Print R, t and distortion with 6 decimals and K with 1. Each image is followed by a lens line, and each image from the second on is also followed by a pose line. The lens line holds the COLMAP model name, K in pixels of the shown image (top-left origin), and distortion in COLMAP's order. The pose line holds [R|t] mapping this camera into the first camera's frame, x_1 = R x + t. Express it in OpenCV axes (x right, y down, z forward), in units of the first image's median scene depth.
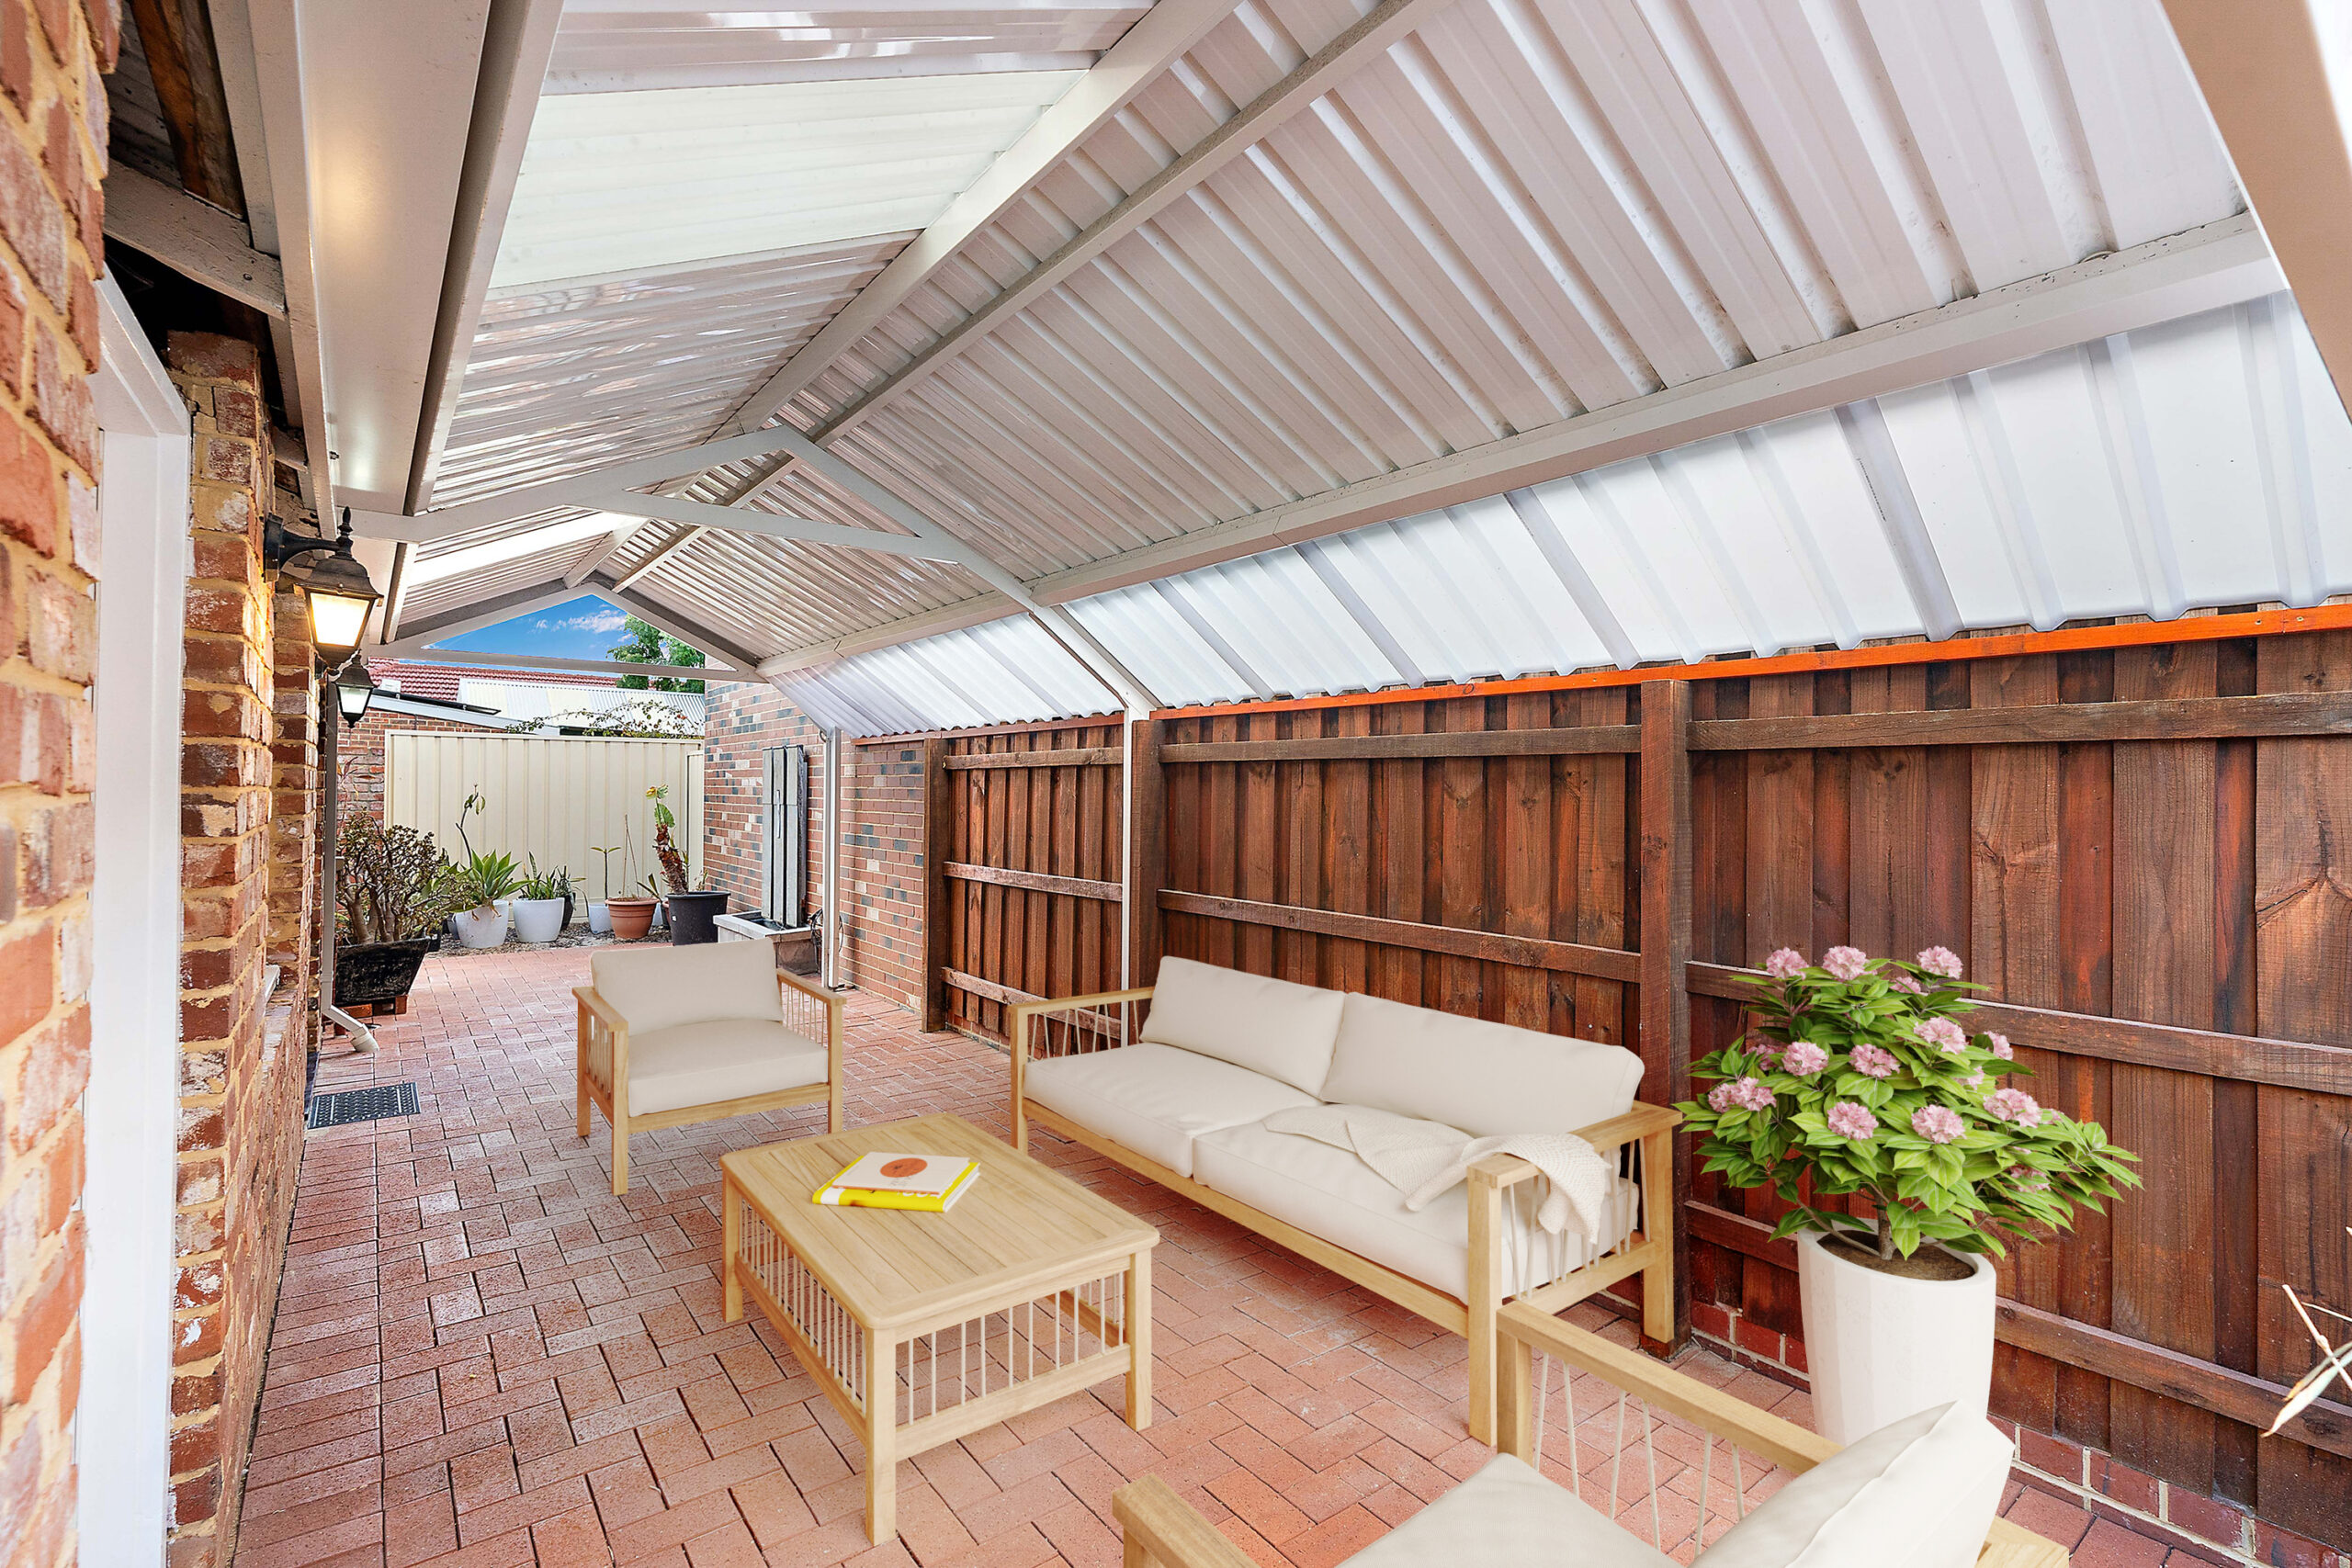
lens RADIAL K [[1063.3, 0, 1163.4], [0, 1063.3, 784.1], [0, 0, 1]] dist [-0.009651, 0.003314]
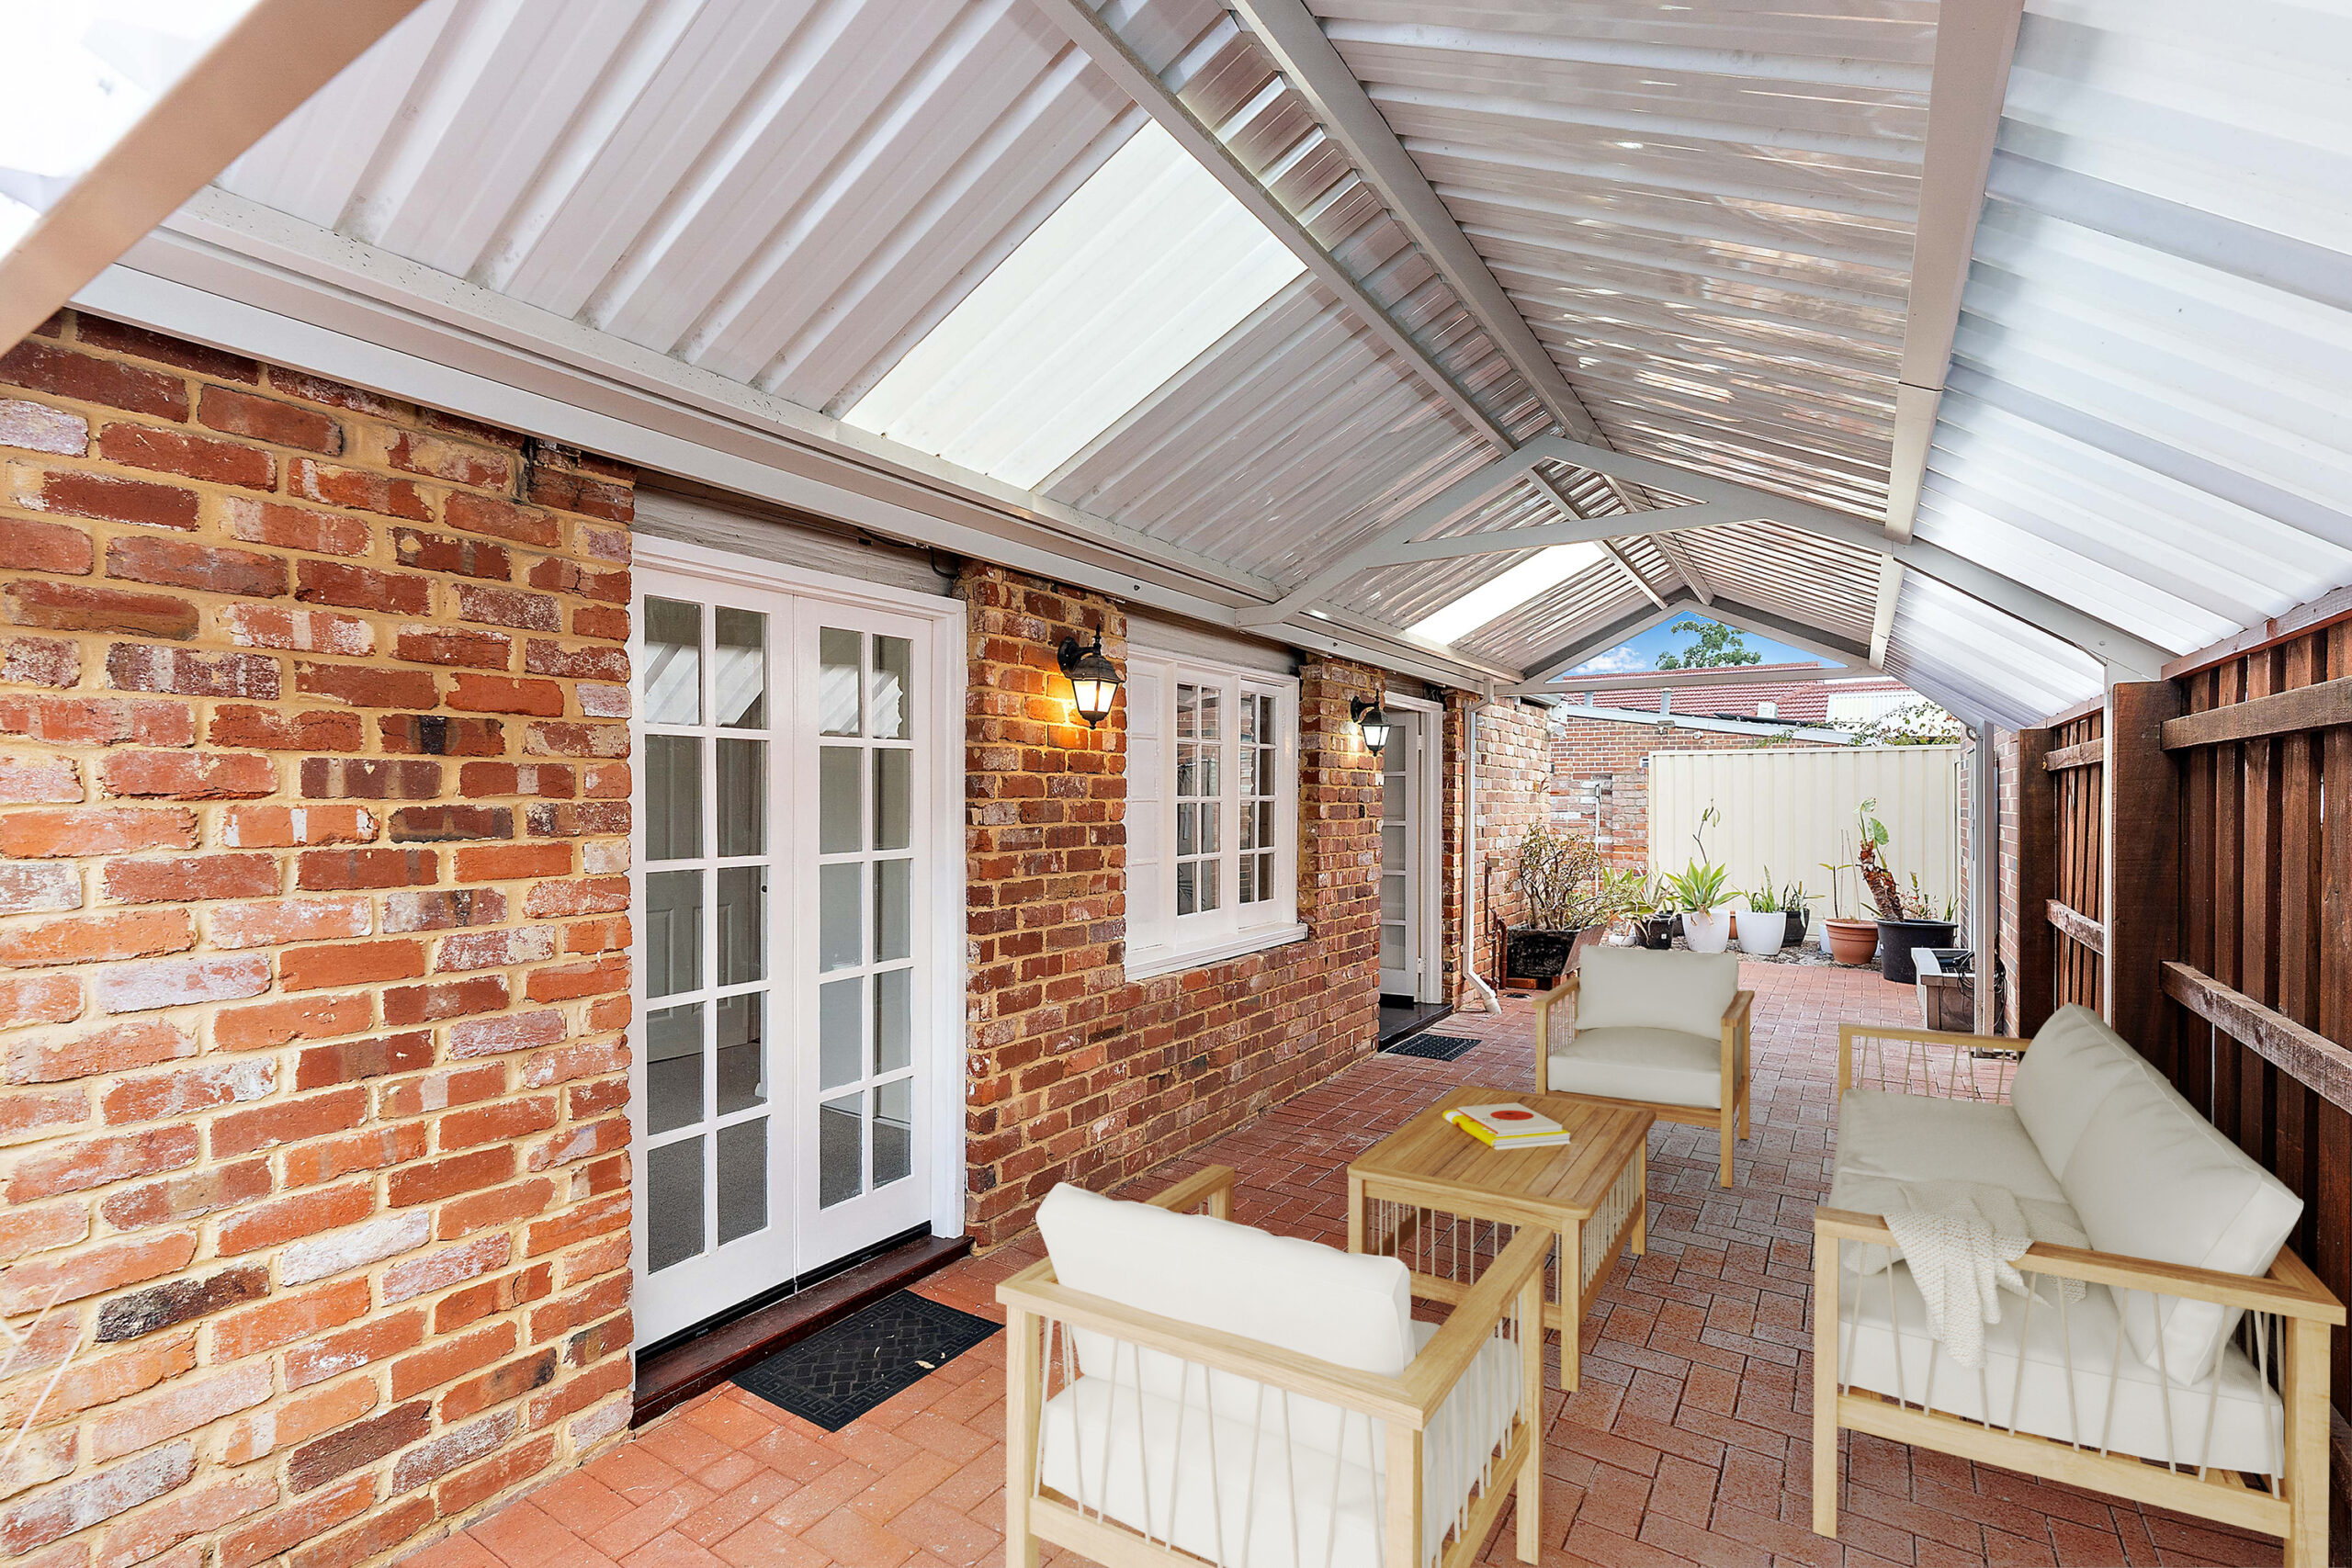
lens RADIAL K [[1063.3, 0, 1159.0], [0, 1063.3, 796.1], [0, 0, 1]] dist [-0.009651, 0.003314]
pose [[0.321882, -0.011744, -0.946707, 0.432674], [0.007758, 0.999922, -0.009766, 0.008617], [0.946748, -0.004201, 0.321948, 0.315364]]
